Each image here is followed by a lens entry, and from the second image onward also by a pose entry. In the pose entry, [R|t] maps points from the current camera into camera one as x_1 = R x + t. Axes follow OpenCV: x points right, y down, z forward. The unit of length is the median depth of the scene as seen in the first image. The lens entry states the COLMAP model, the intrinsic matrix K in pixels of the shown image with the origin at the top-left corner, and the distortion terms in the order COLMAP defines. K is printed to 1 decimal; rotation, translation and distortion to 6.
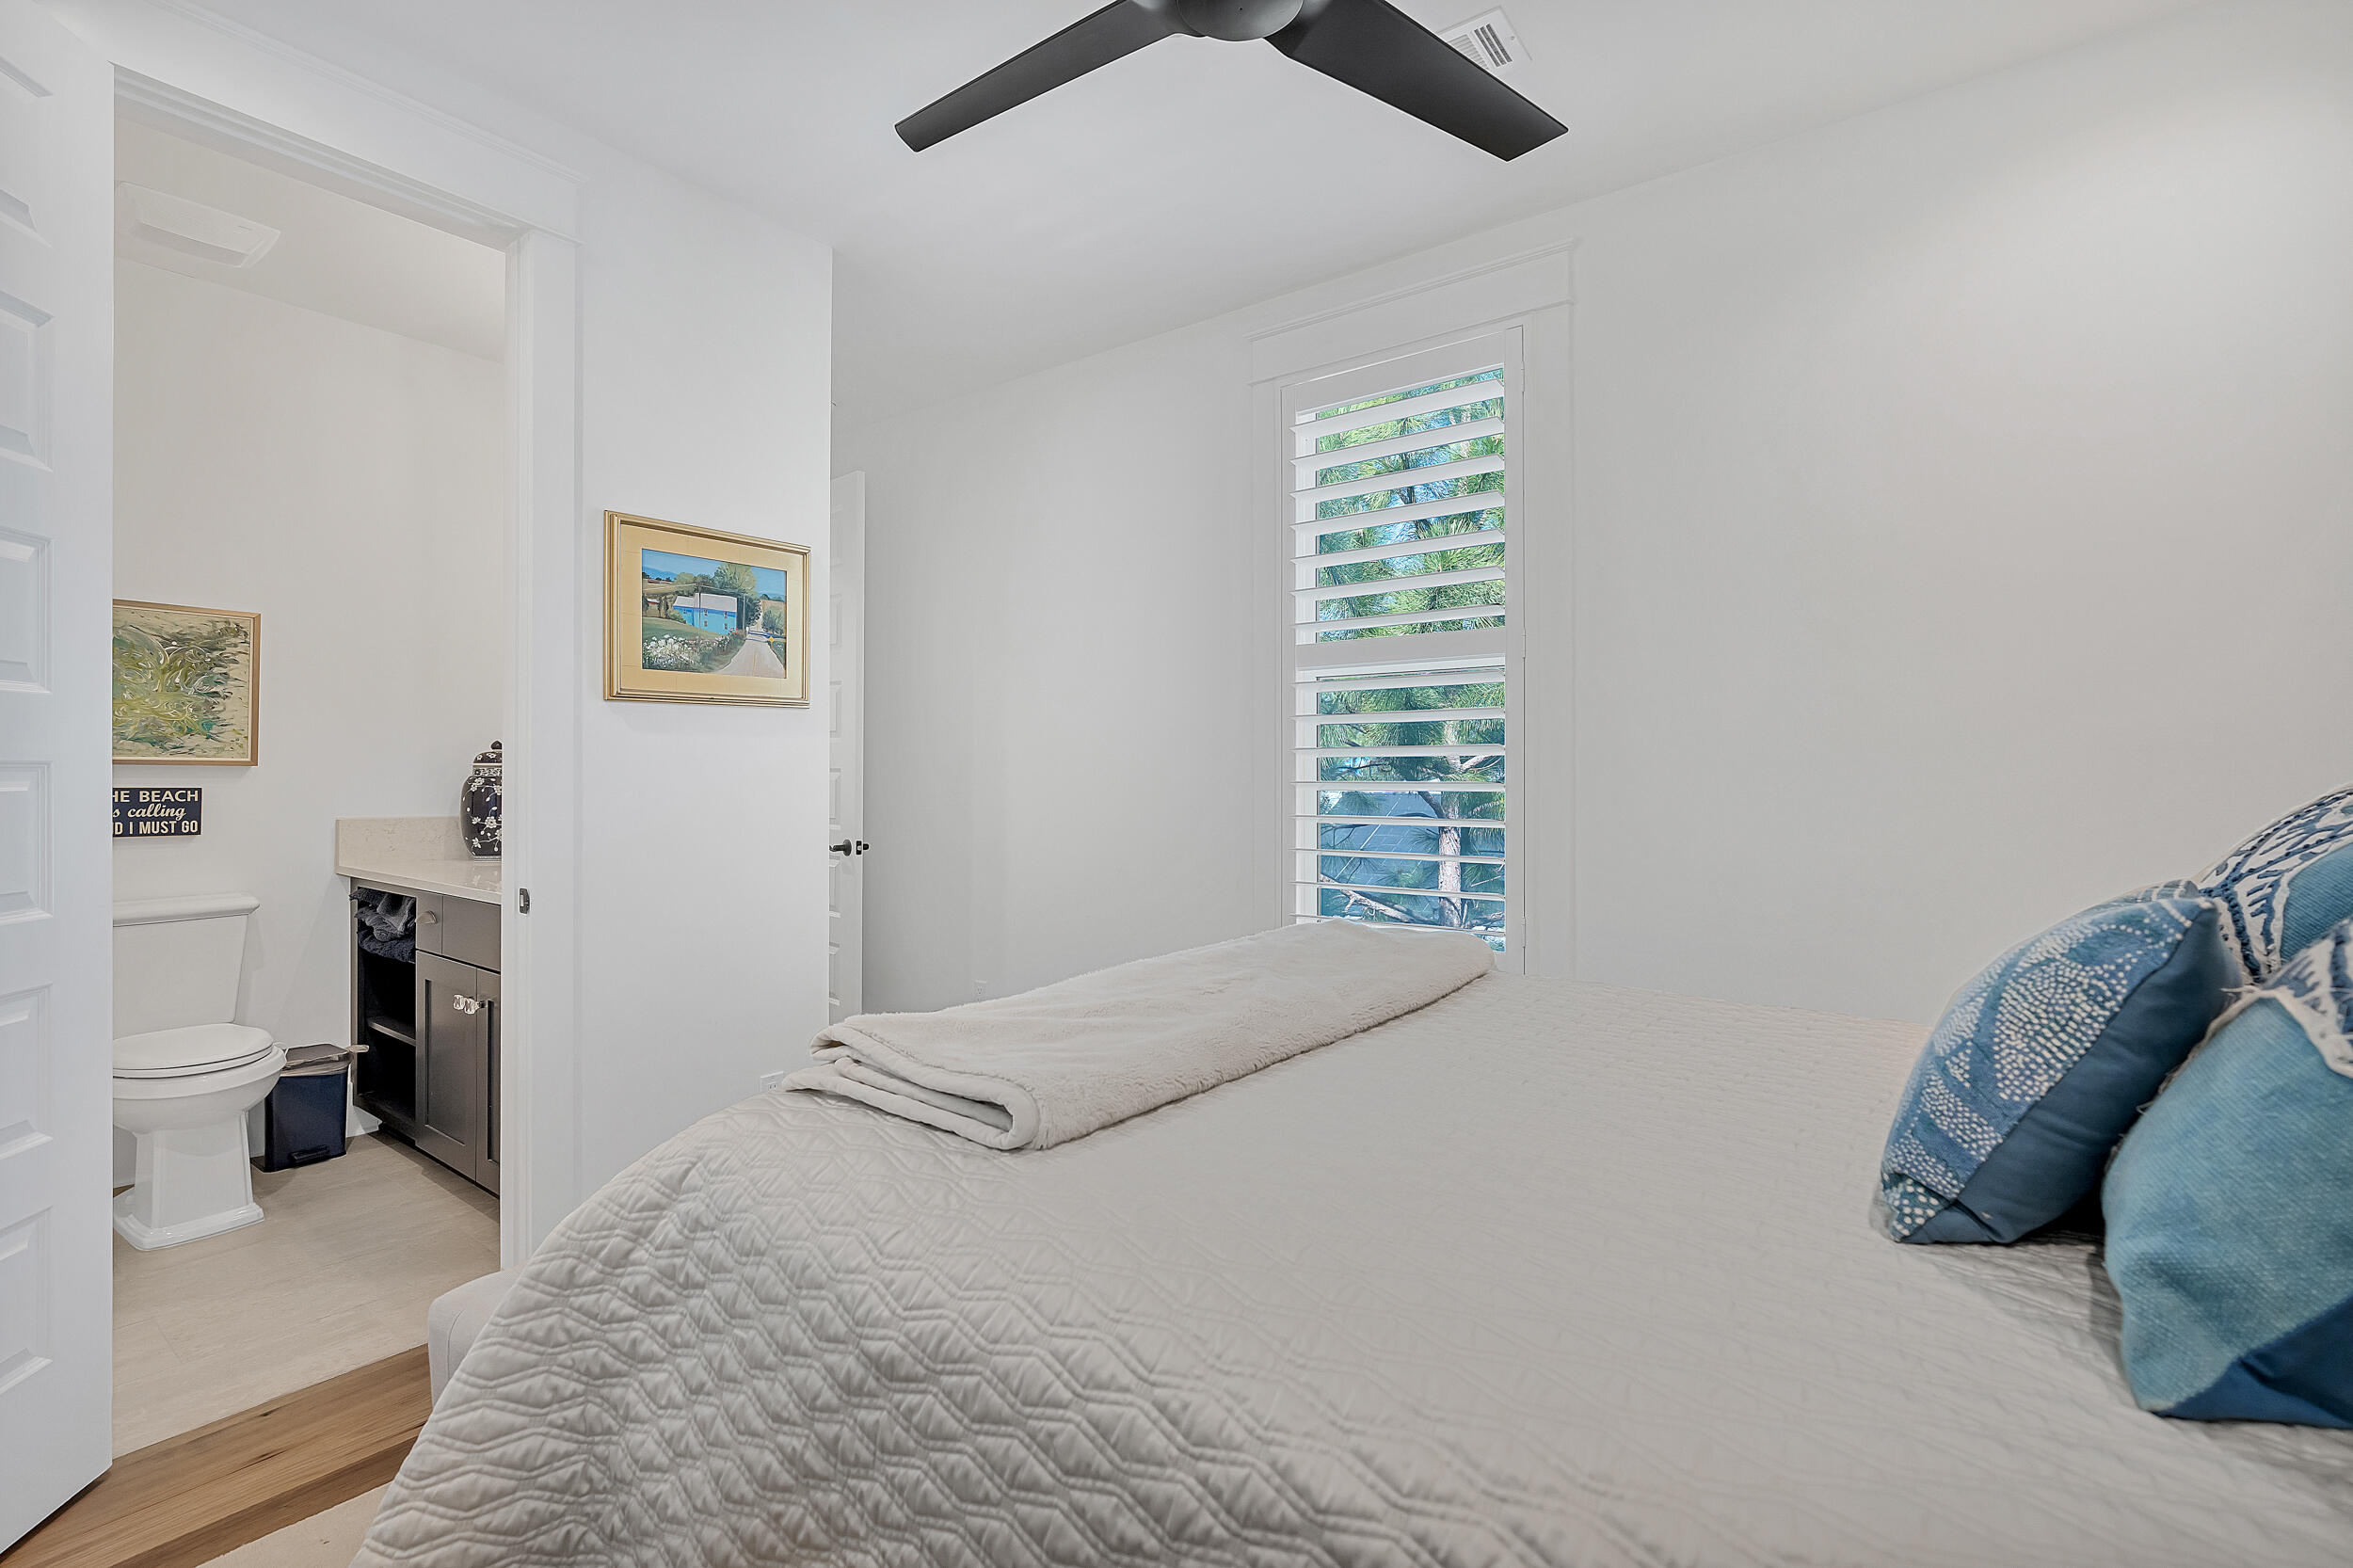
lens RADIAL K [[1063.4, 0, 1210.0], [0, 1063.4, 770.1], [0, 0, 1]] dist [-0.008675, 0.001348]
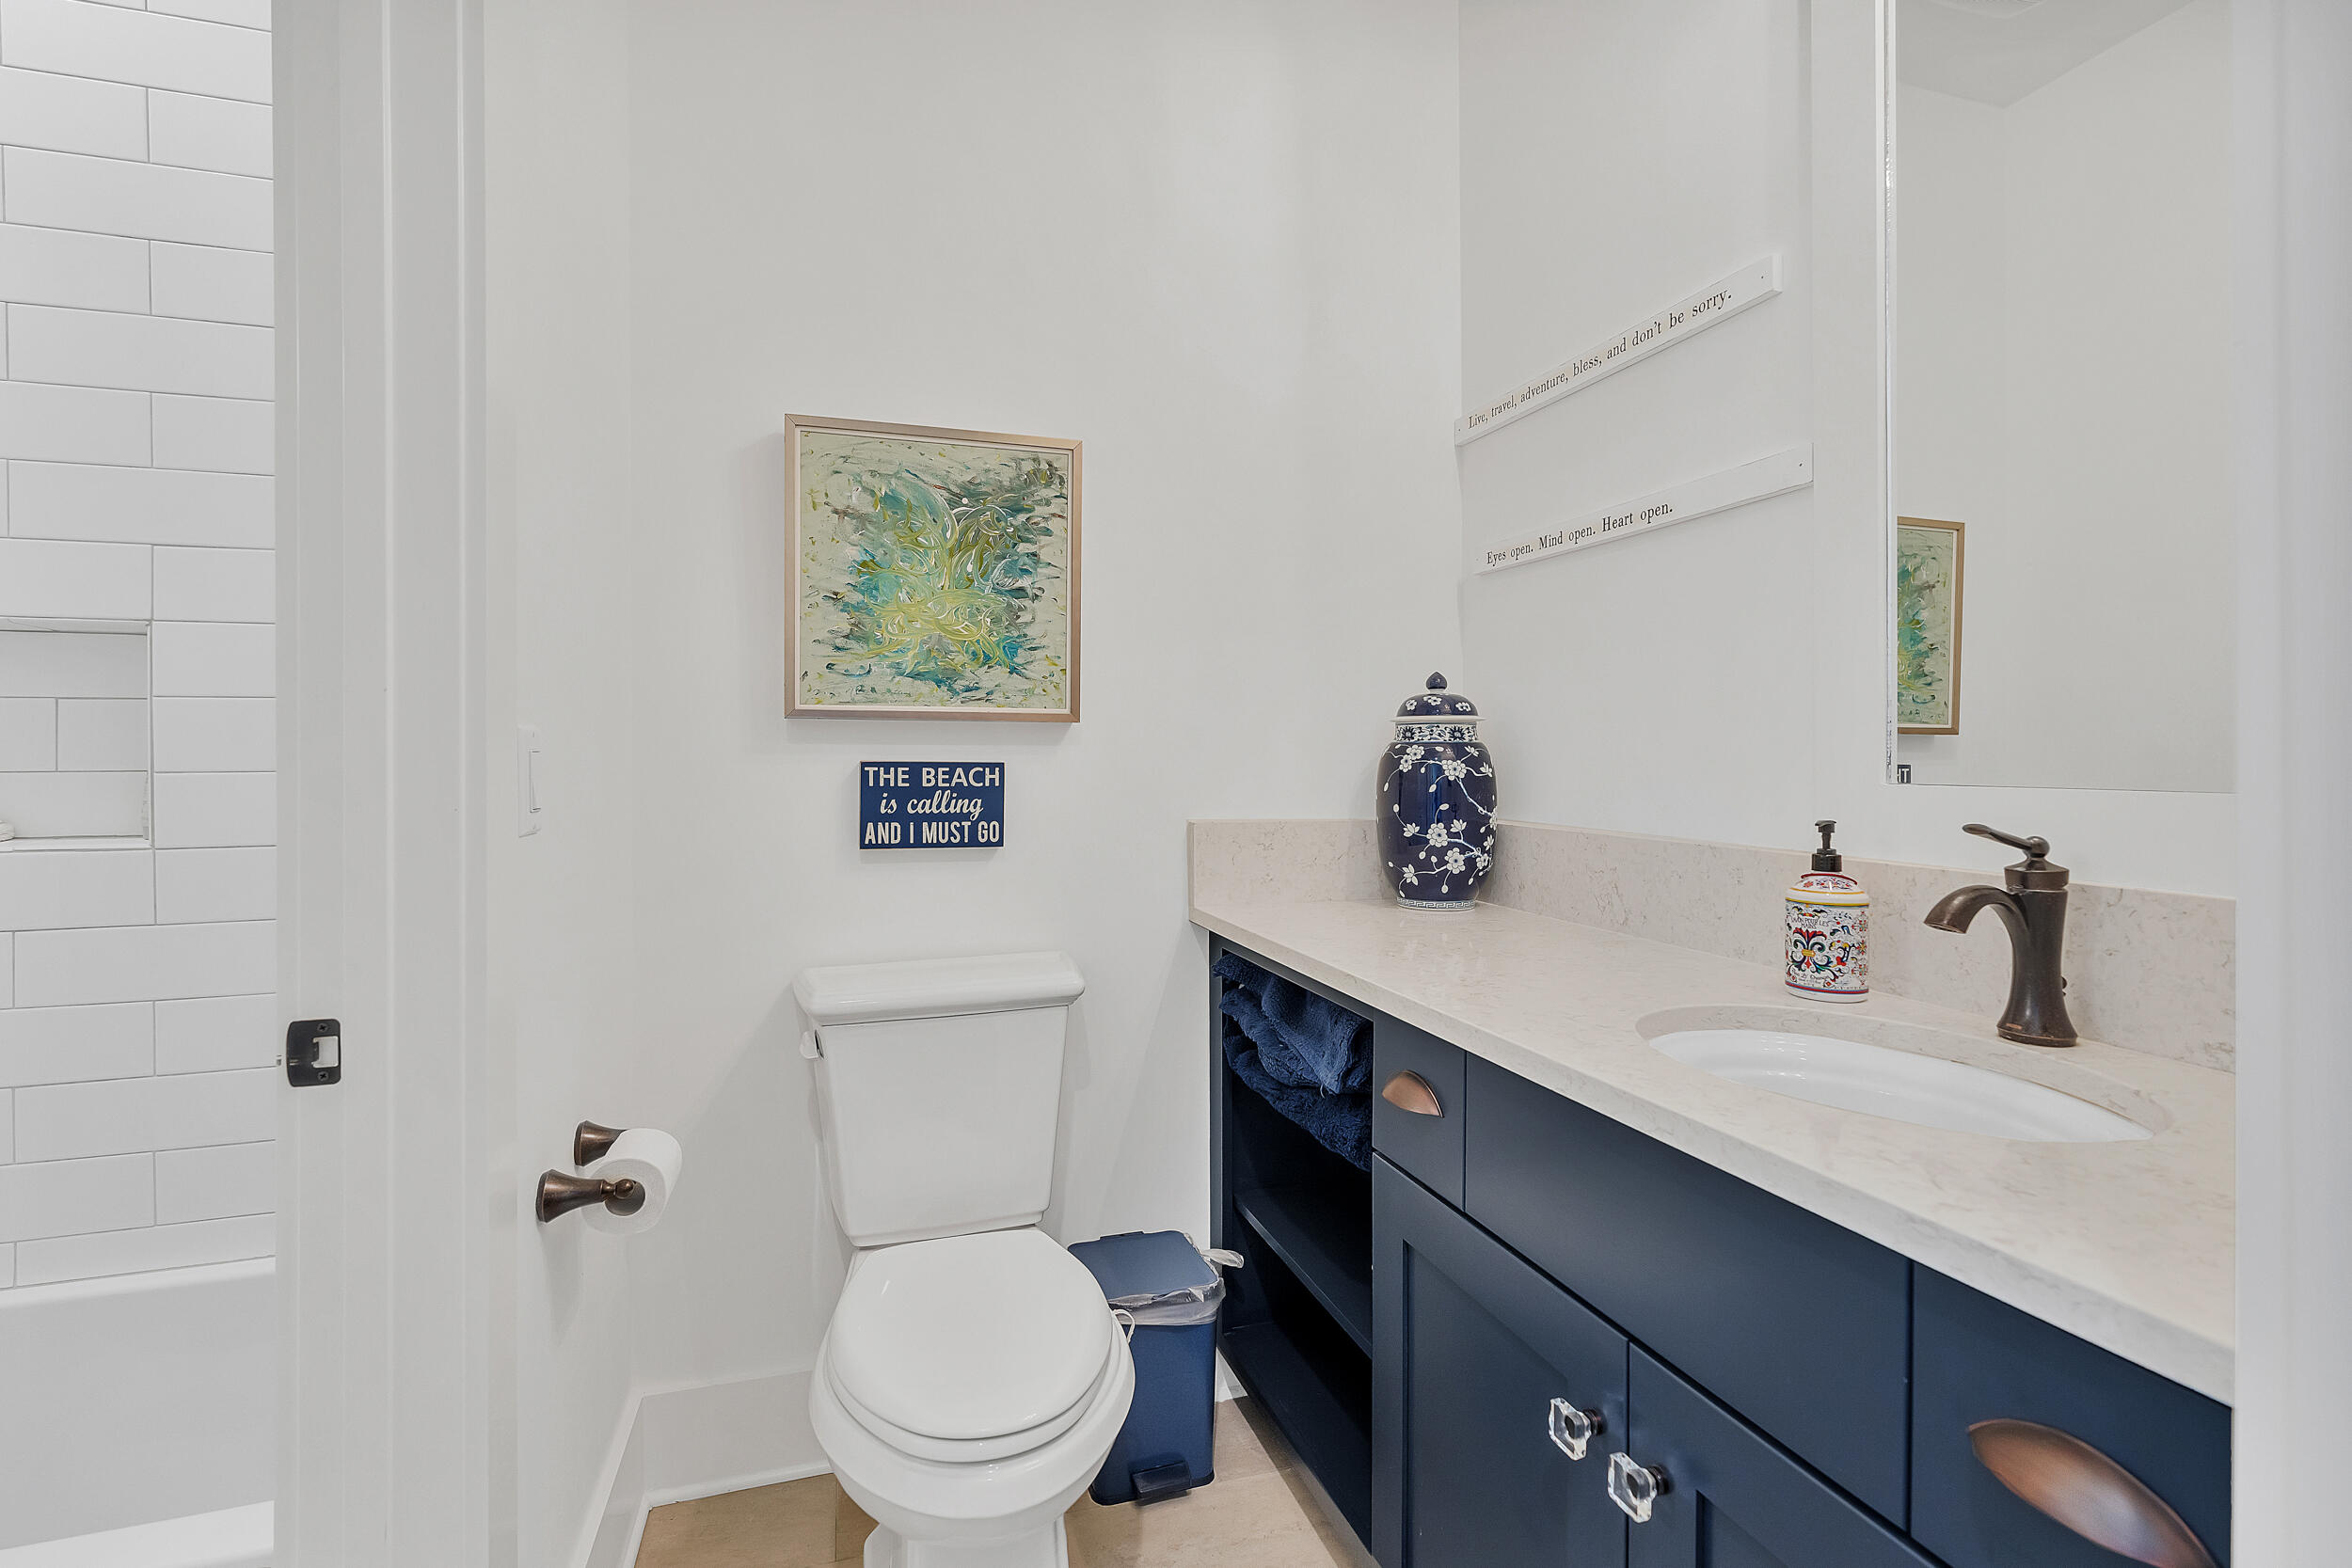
lens RADIAL K [[1062.8, 0, 1175.0], [0, 1062.8, 782.5], [0, 0, 1]] dist [-0.008675, 0.001348]
pose [[0.806631, 0.002004, -0.591052, -0.551323], [0.004818, 0.999939, 0.009966, 0.022085], [0.591035, -0.010887, 0.806572, 0.601874]]
